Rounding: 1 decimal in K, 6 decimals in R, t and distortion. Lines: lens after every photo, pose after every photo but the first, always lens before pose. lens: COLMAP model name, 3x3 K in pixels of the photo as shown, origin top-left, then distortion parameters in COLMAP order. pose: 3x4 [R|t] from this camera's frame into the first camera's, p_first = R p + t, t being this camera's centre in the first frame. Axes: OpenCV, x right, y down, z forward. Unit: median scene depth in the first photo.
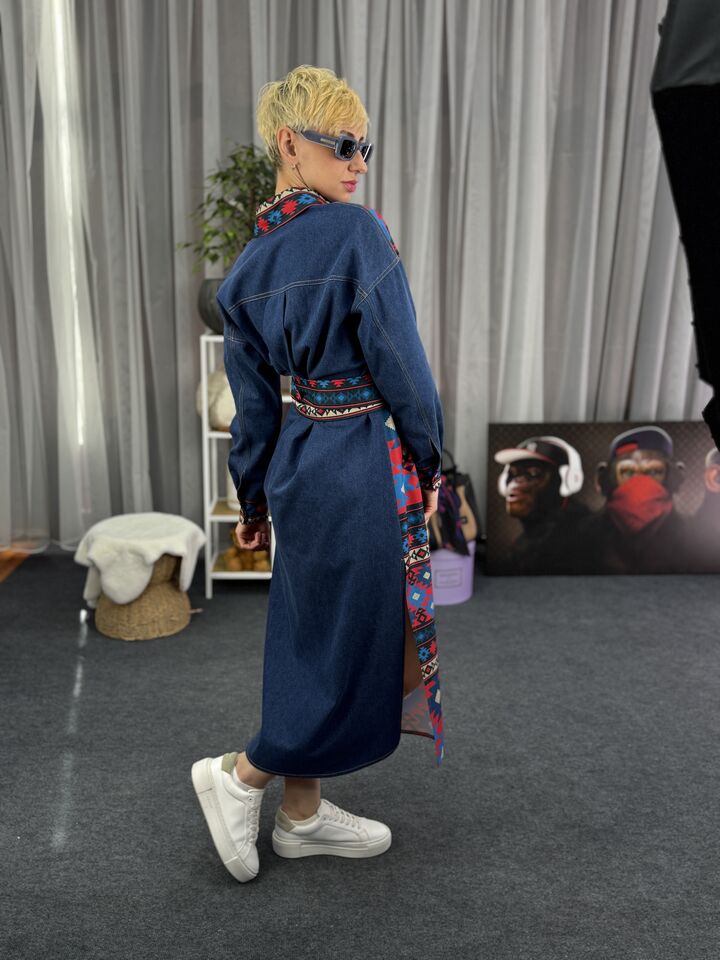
lens RADIAL K [[906.3, 0, 375.1], [0, 906.3, 500.7], [0, 0, 1]] dist [0.050464, 0.000000]
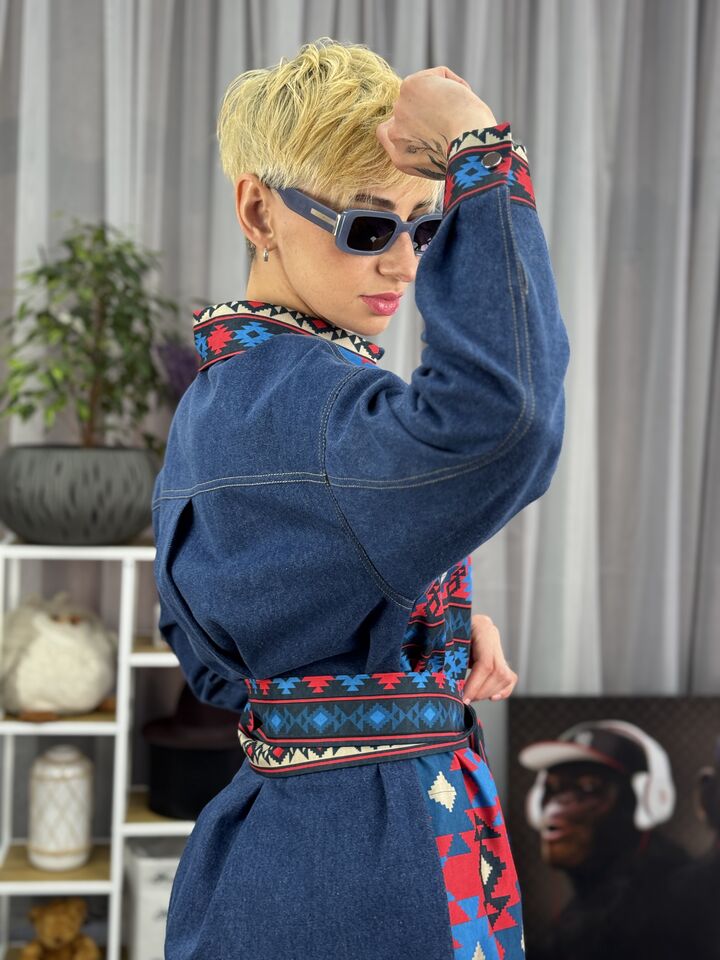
lens RADIAL K [[1309.9, 0, 374.4], [0, 1309.9, 473.3], [0, 0, 1]] dist [0.067024, 0.000000]
pose [[0.996578, 0.011817, 0.081805, -0.029299], [0.004240, 0.981113, -0.193389, -0.071259], [-0.082545, 0.193074, 0.977706, 0.197630]]
